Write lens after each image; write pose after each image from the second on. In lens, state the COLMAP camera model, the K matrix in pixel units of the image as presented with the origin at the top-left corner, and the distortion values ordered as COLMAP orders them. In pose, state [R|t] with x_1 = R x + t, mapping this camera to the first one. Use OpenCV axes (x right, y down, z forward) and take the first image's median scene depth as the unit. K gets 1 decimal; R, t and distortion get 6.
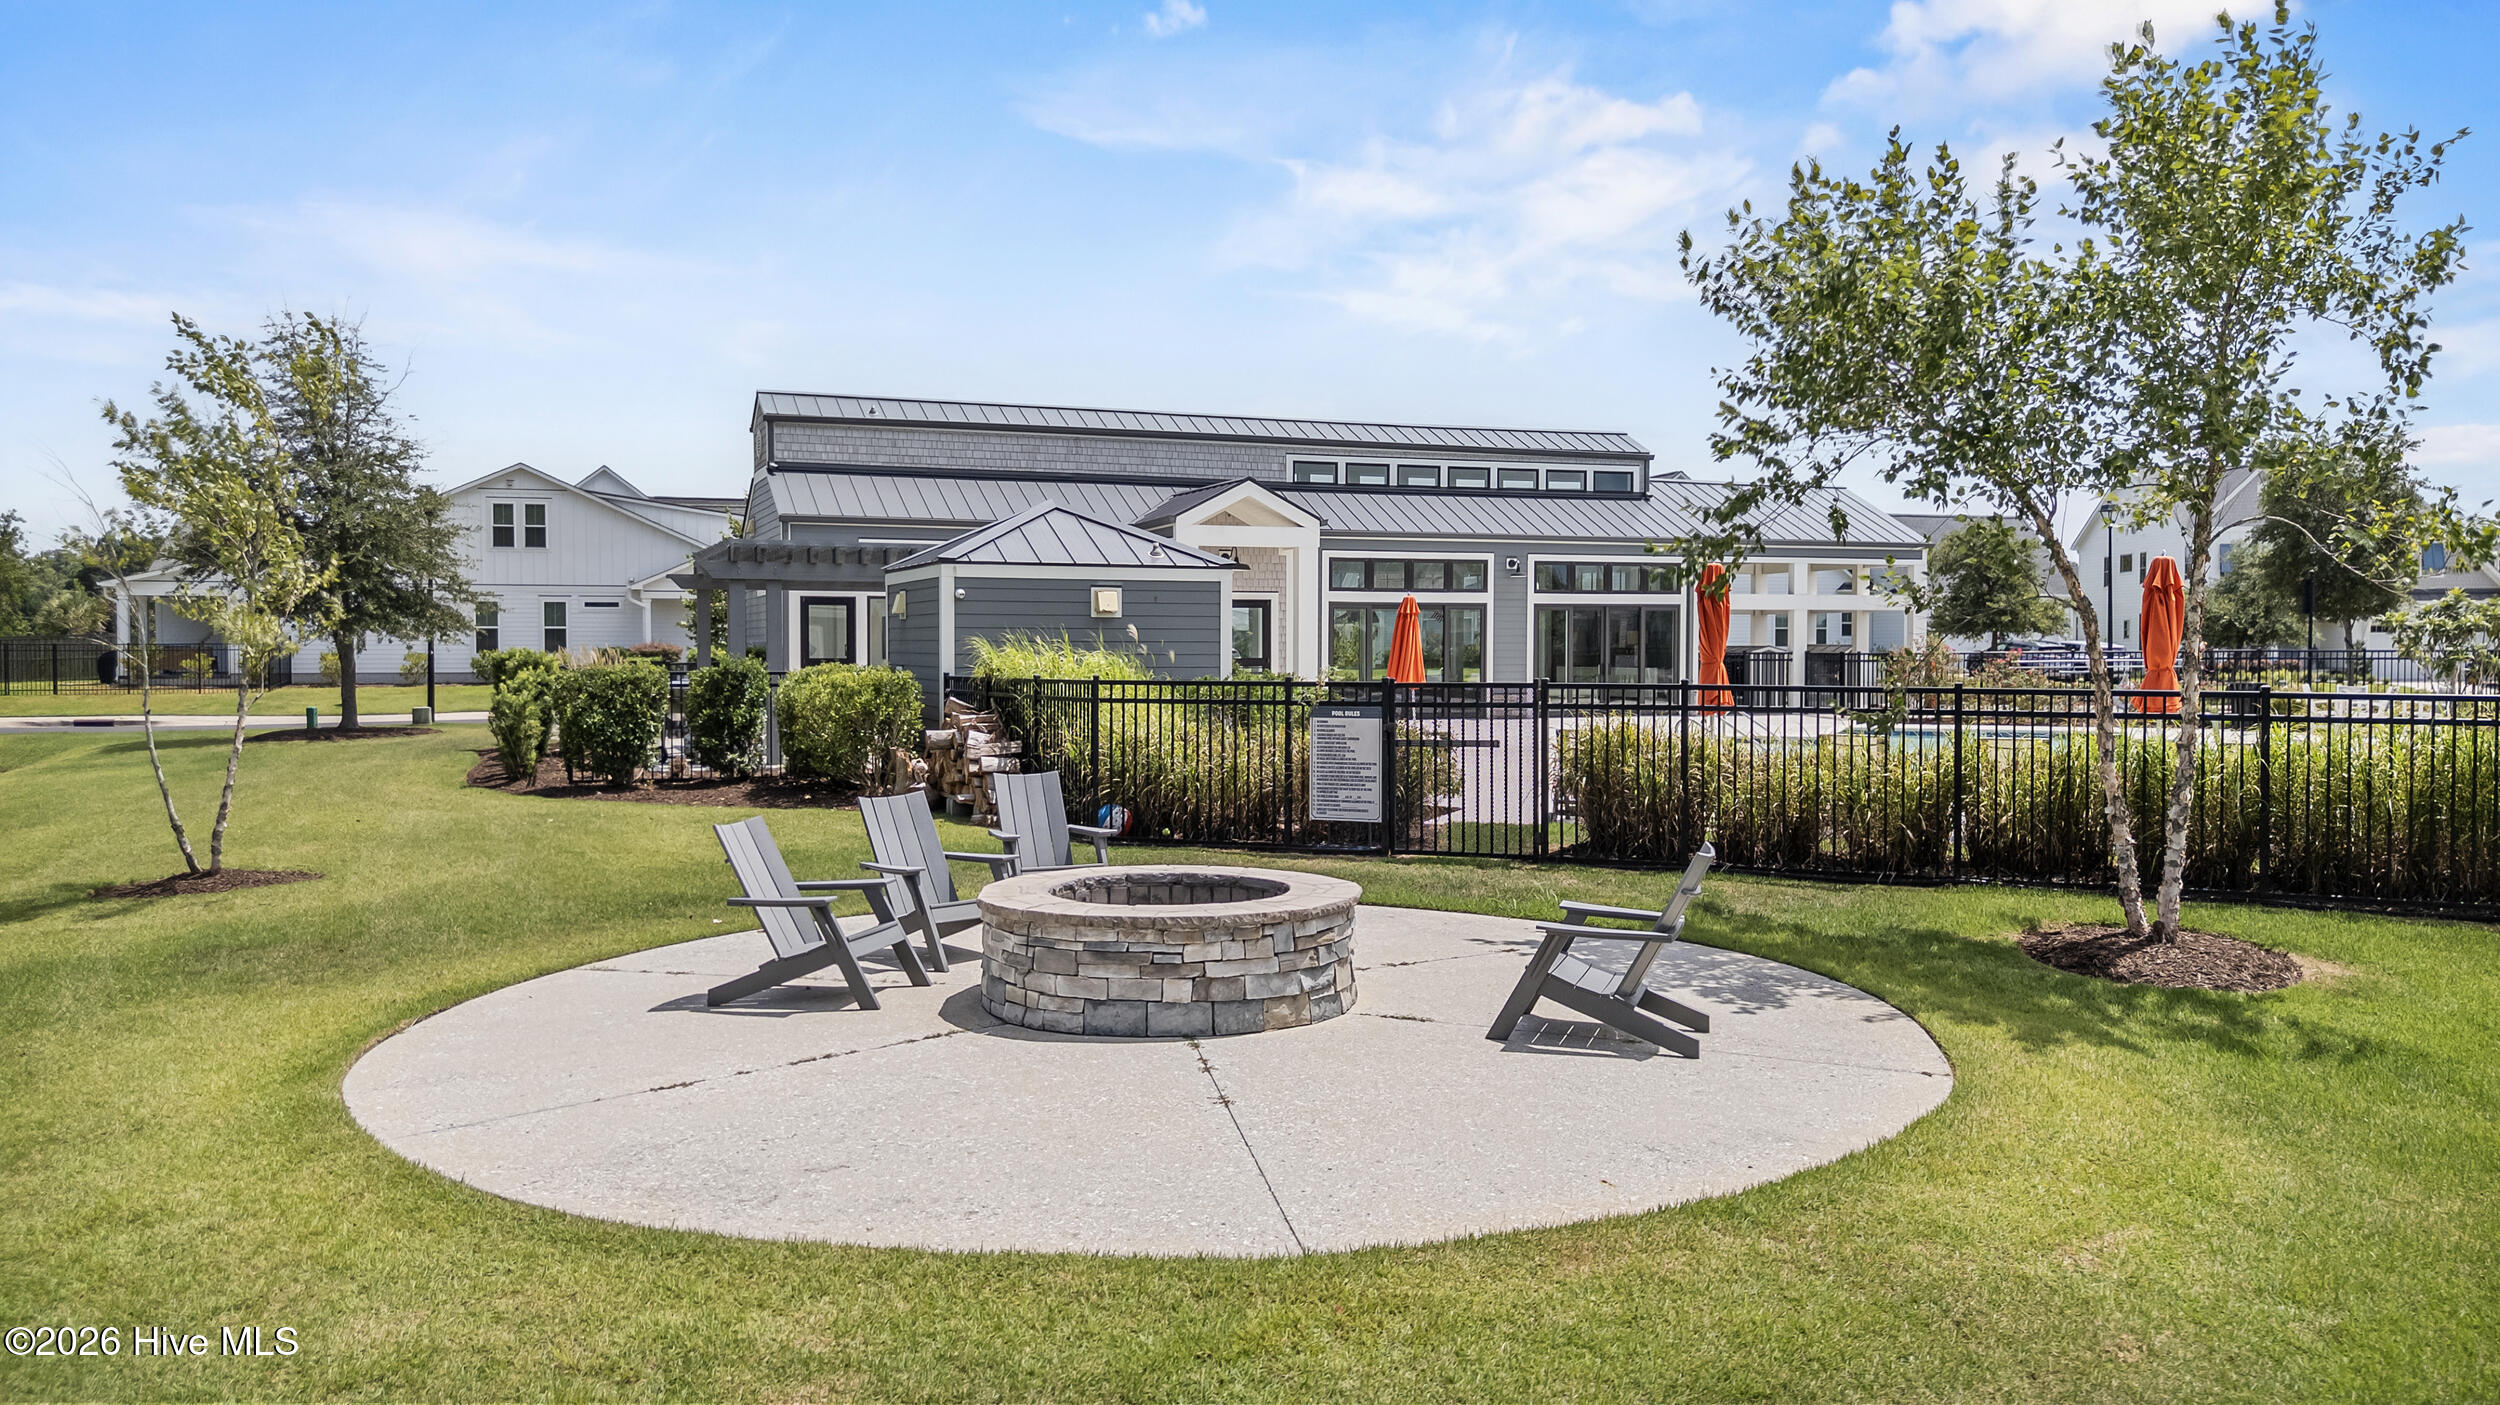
lens RADIAL K [[1849.7, 0, 1250.0], [0, 1849.7, 702.5], [0, 0, 1]] dist [0.117483, -0.155839]
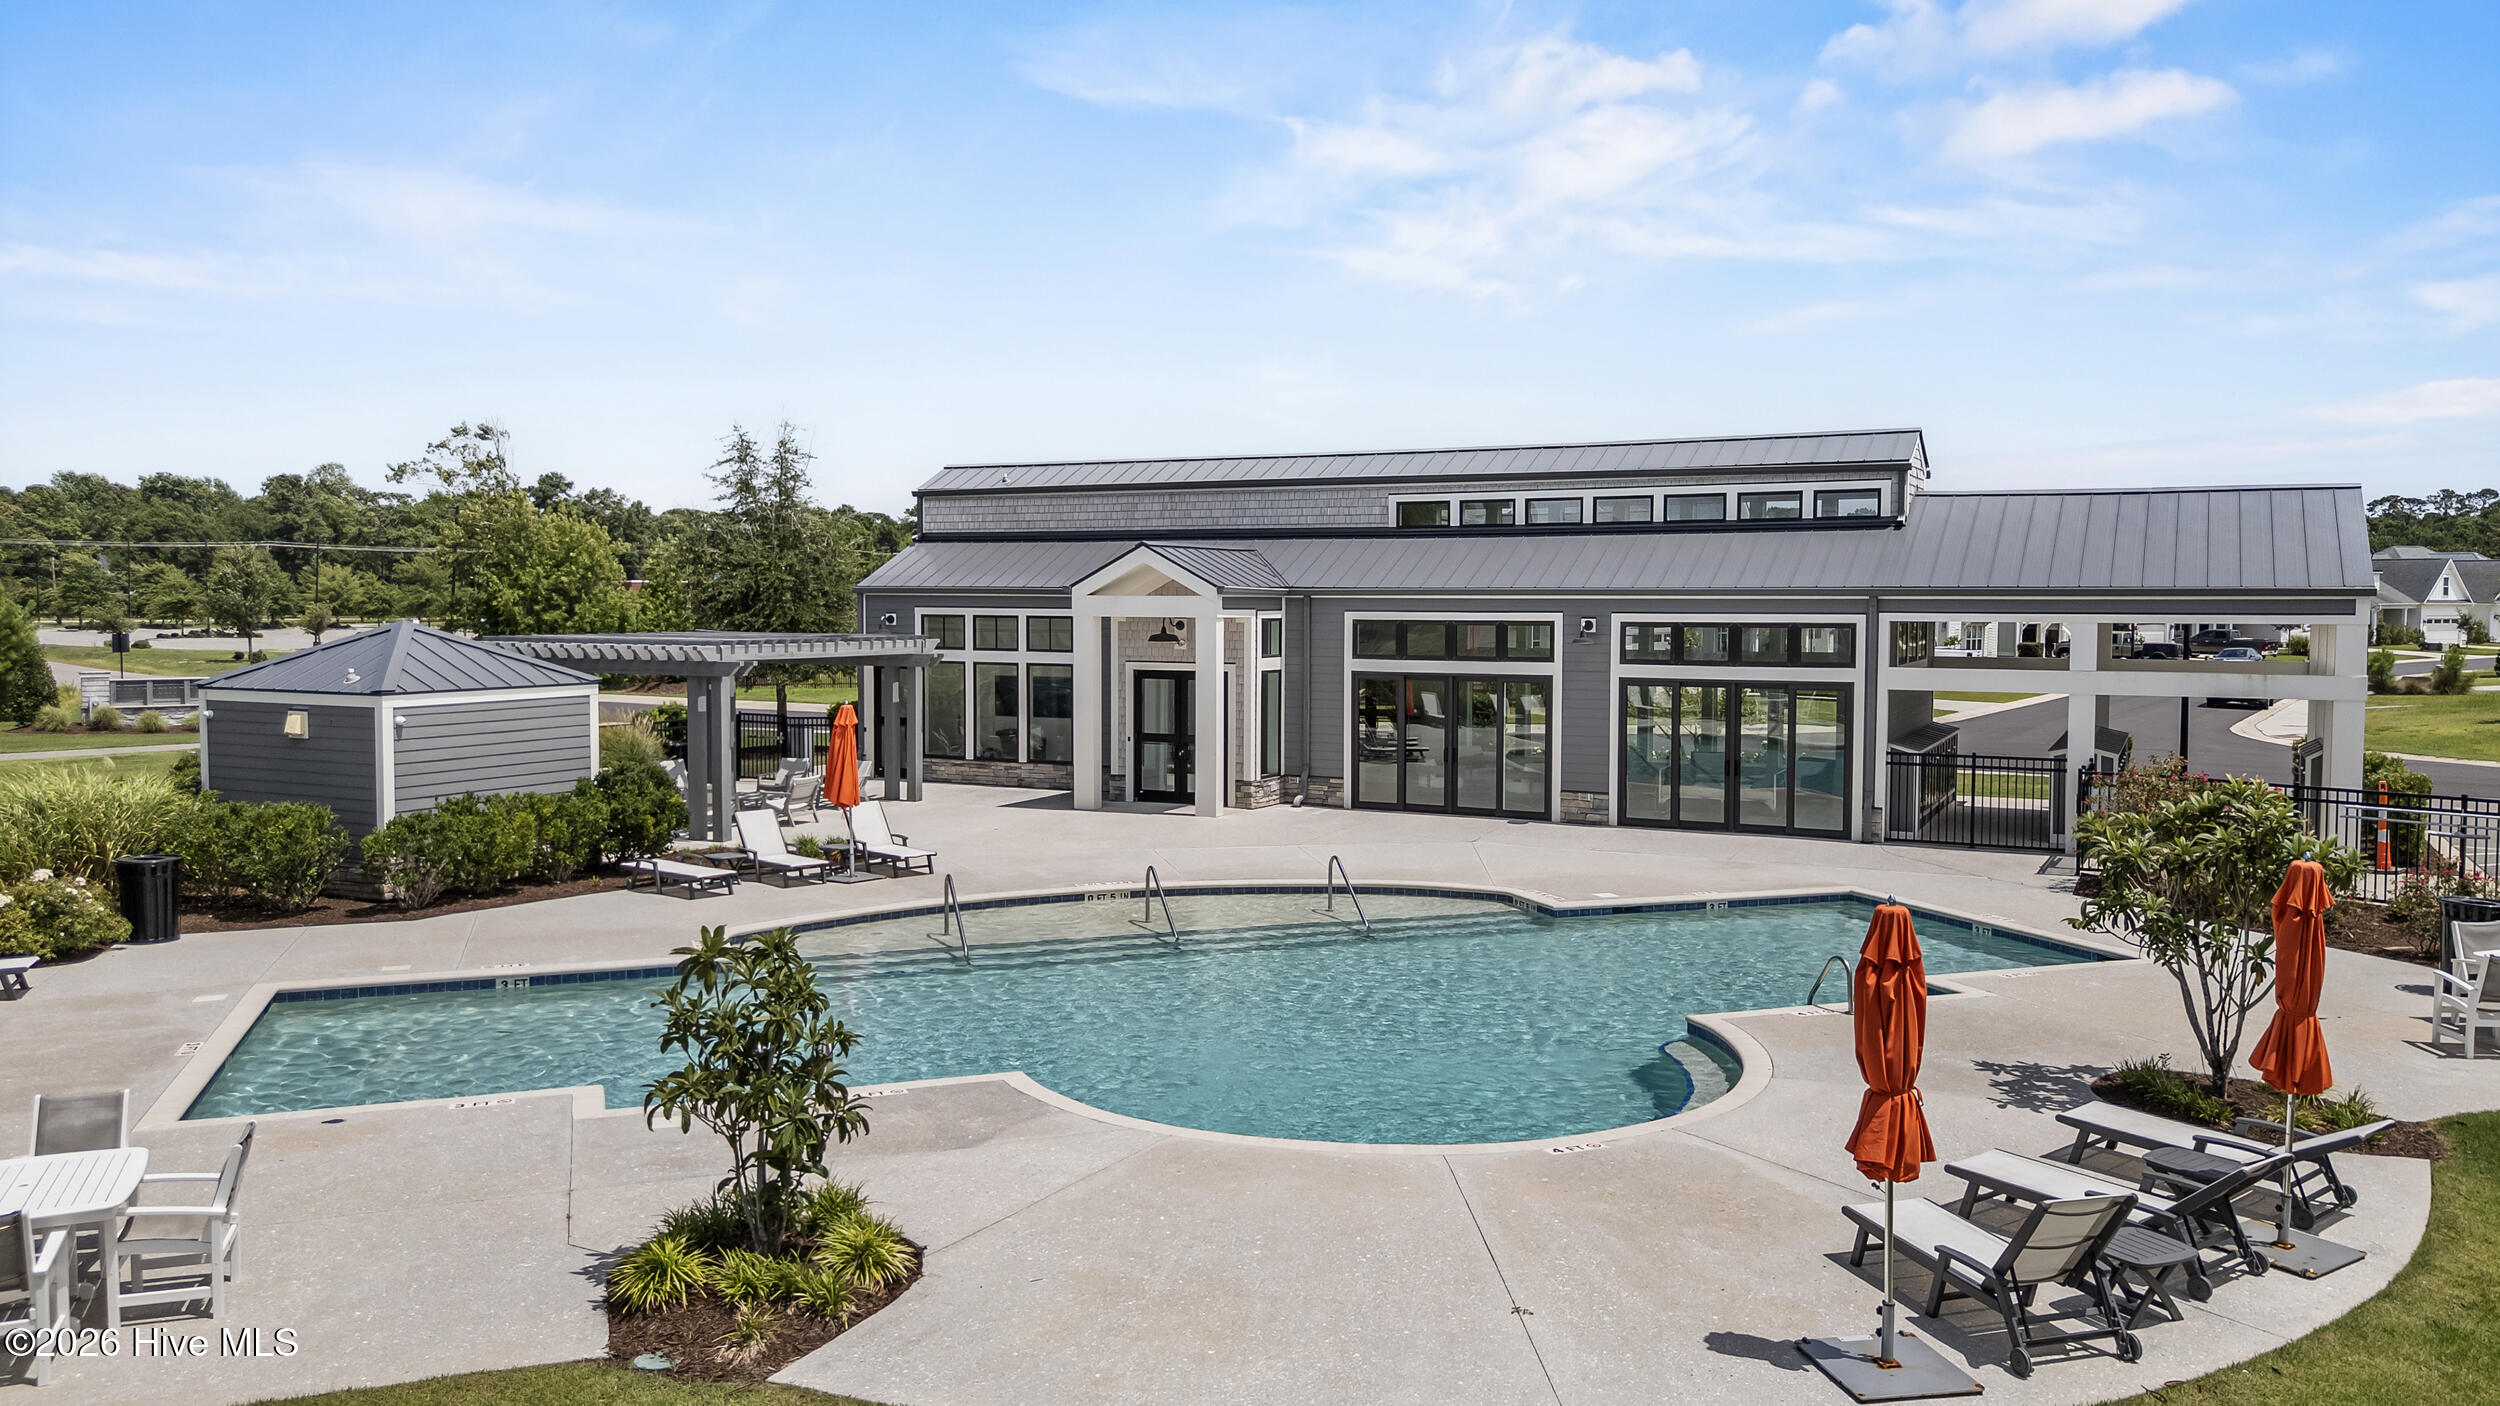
lens RADIAL K [[1849.7, 0, 1250.0], [0, 1849.7, 703.0], [0, 0, 1]] dist [0.117483, -0.155839]
pose [[0.663209, 0.046603, -0.746982, 0.686401], [-0.025042, 0.998882, 0.040085, -0.076167], [0.748015, -0.007879, 0.663635, 0.407096]]
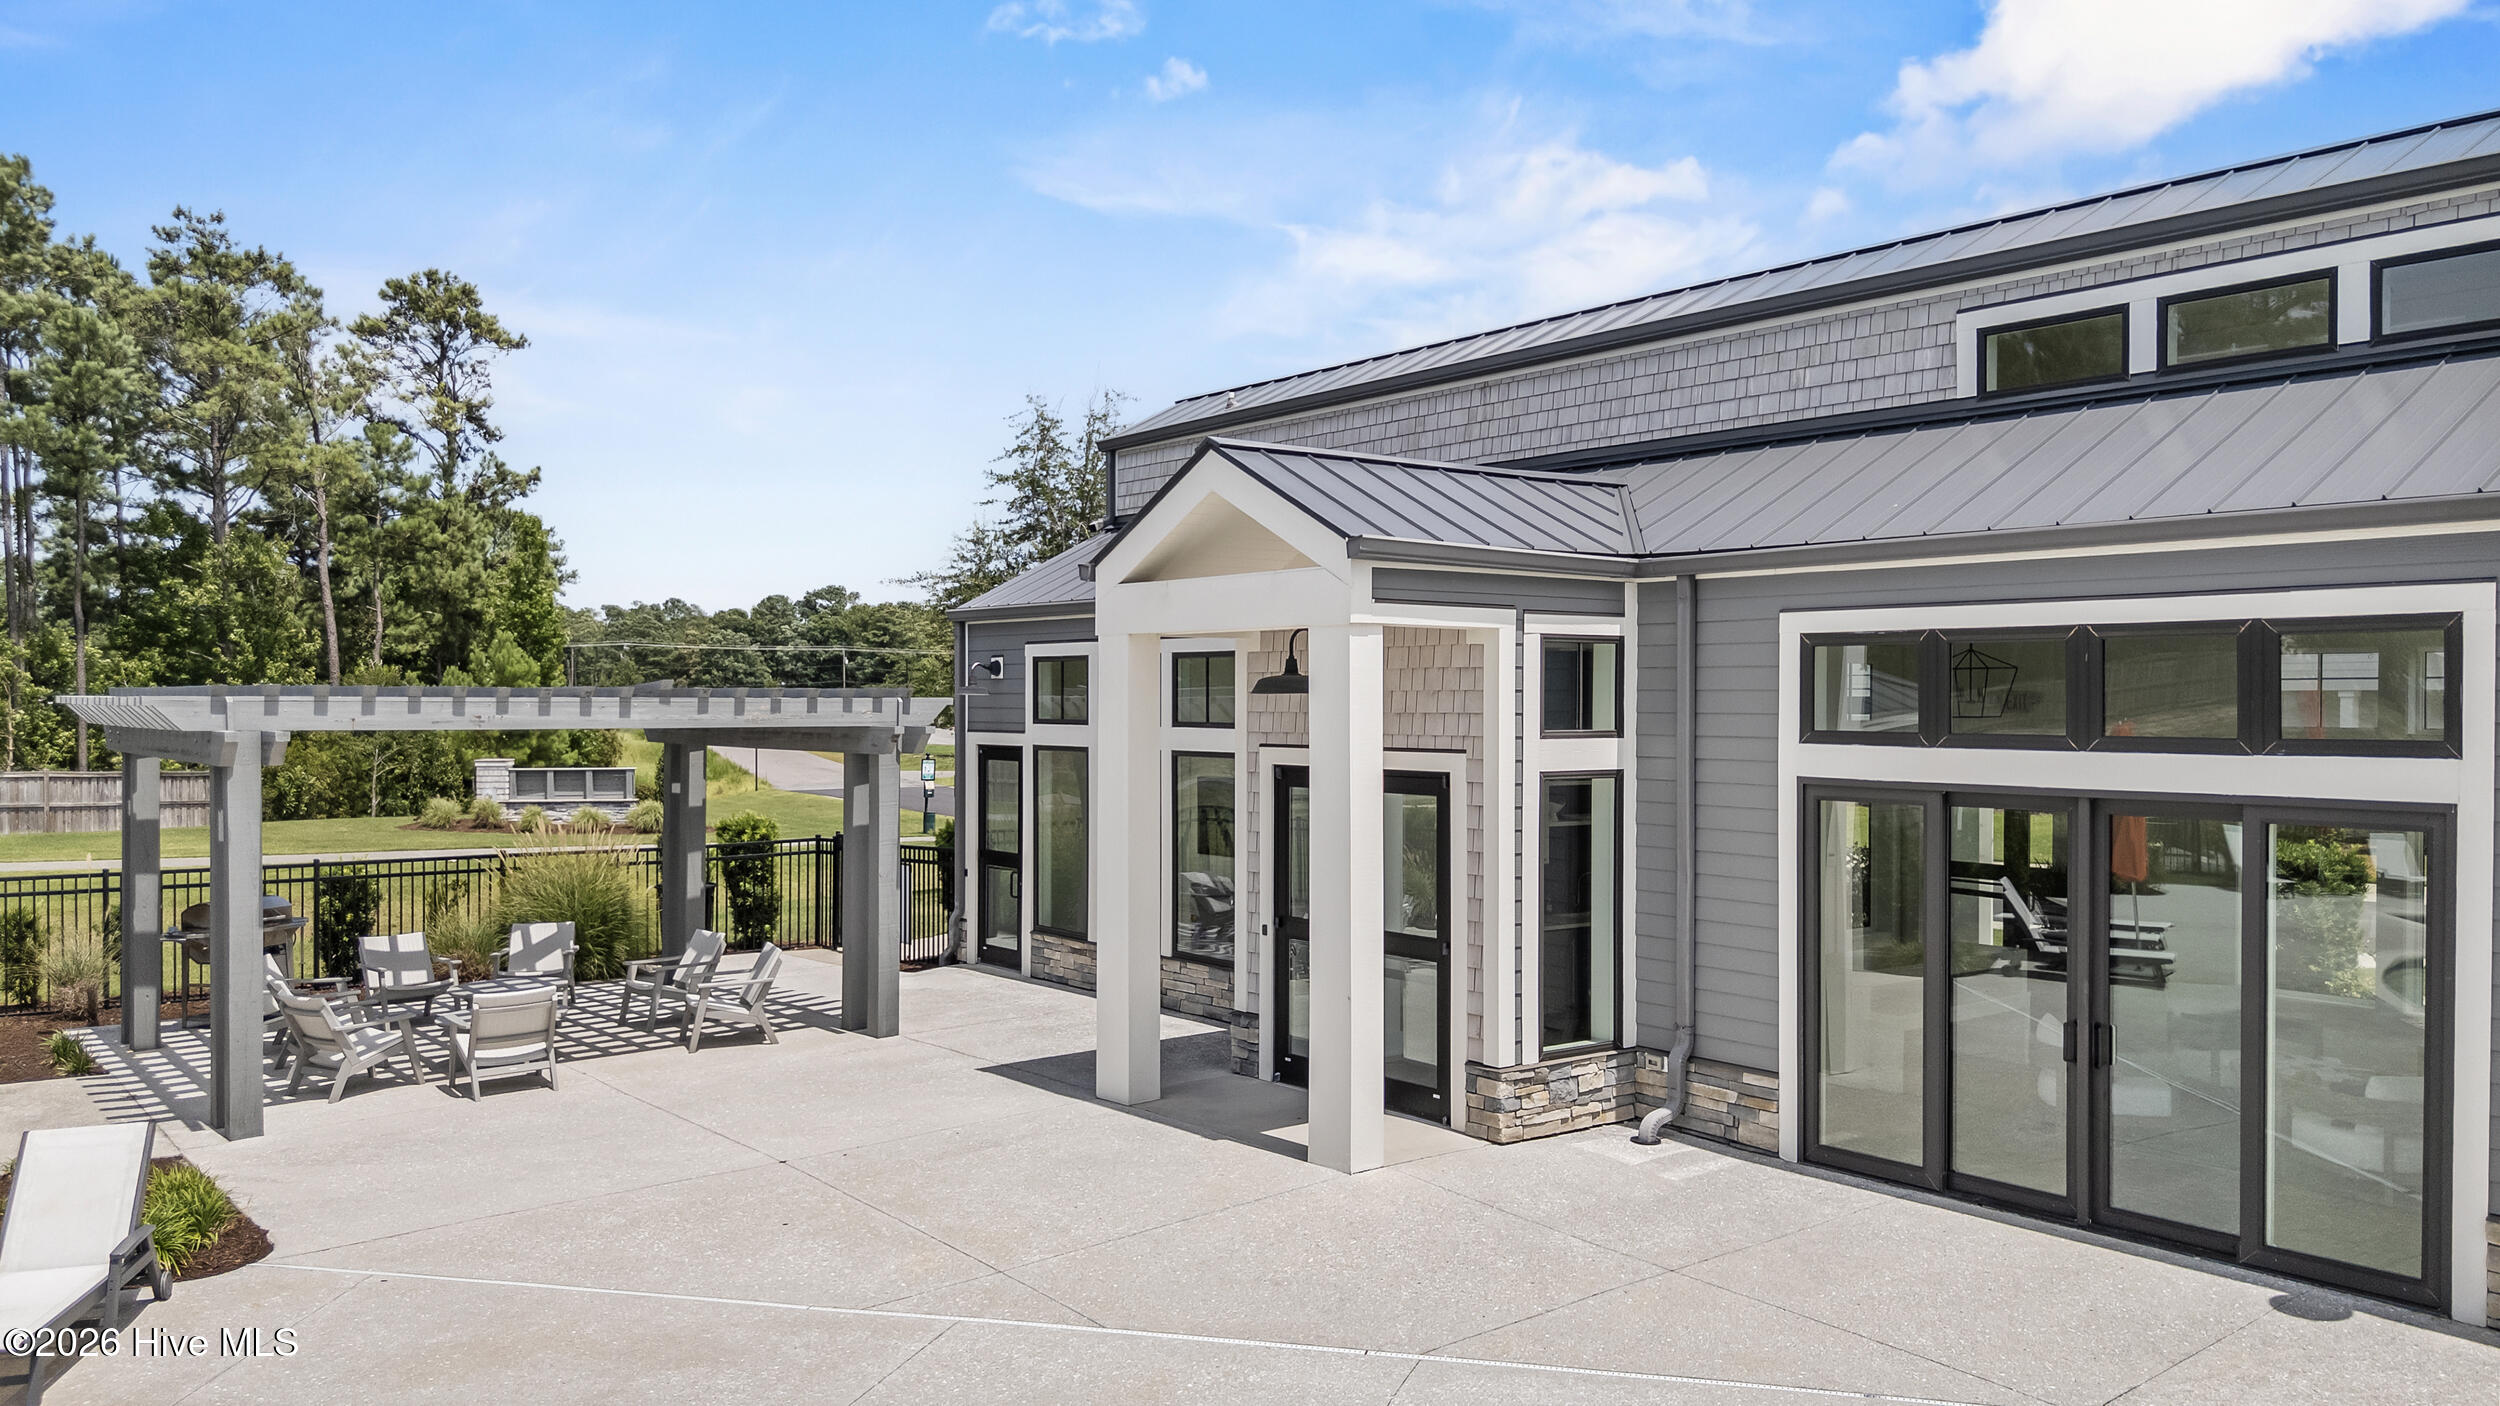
lens RADIAL K [[1849.7, 0, 1250.0], [0, 1849.7, 703.0], [0, 0, 1]] dist [0.117483, -0.155839]
pose [[0.276964, 0.005065, -0.960867, 0.332360], [-0.027969, 0.999605, -0.002793, -0.066155], [0.960473, 0.027648, 0.276997, 0.859756]]
